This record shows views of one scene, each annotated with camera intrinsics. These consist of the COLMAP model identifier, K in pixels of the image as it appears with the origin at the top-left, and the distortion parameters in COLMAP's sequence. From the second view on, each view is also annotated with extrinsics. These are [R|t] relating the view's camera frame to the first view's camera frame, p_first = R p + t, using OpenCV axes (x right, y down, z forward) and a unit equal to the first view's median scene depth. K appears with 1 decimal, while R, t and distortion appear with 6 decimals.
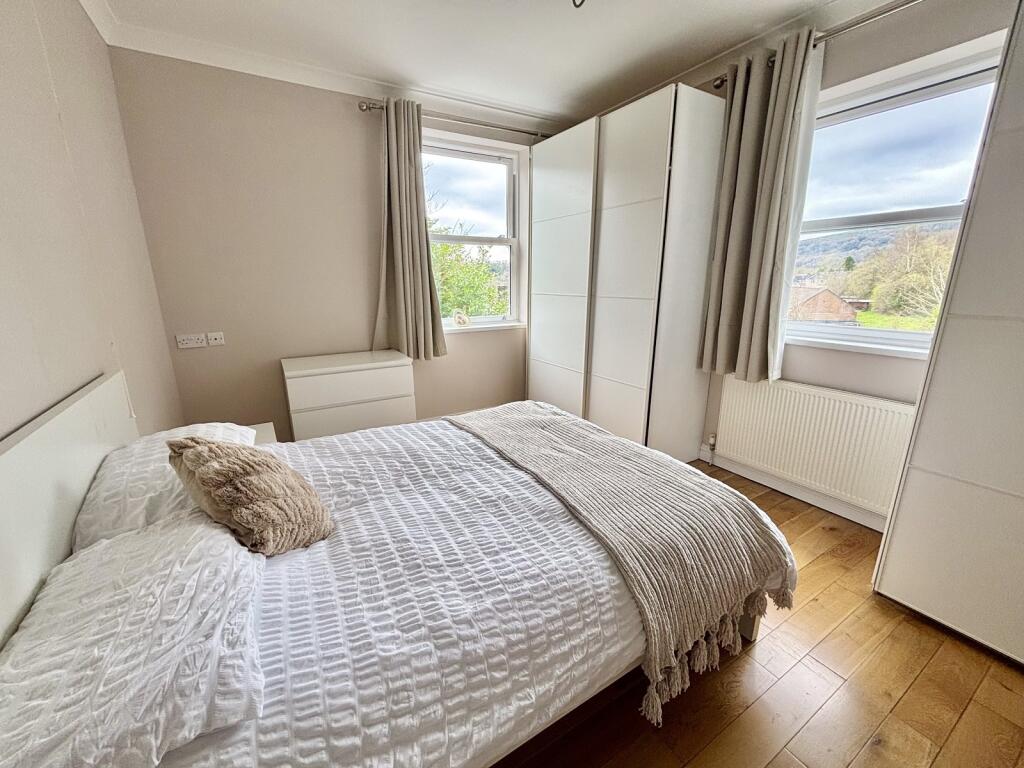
lens RADIAL K [[411.3, 0, 510.8], [0, 411.3, 382.8], [0, 0, 1]] dist [-0.001528, -0.000099]
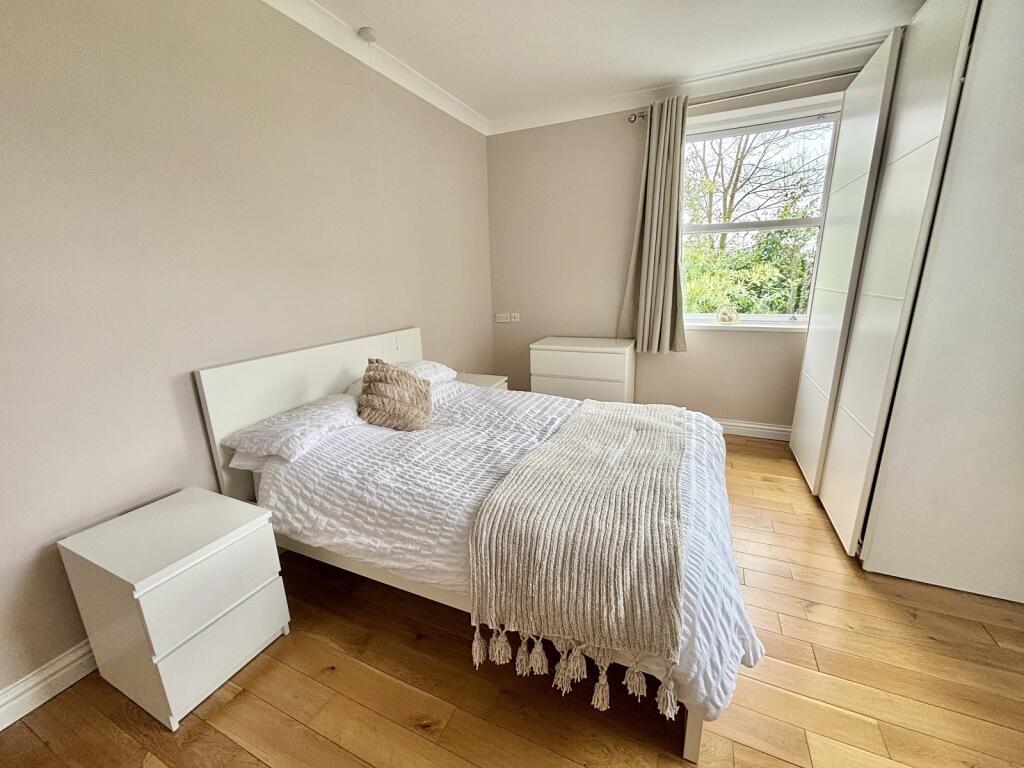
lens RADIAL K [[411.3, 0, 510.6], [0, 411.3, 383.7], [0, 0, 1]] dist [-0.001528, -0.000099]
pose [[0.570502, 0.193305, -0.798223, 1.244065], [-0.180382, 0.977667, 0.107840, -0.081602], [0.801242, 0.082462, 0.592630, 0.357297]]
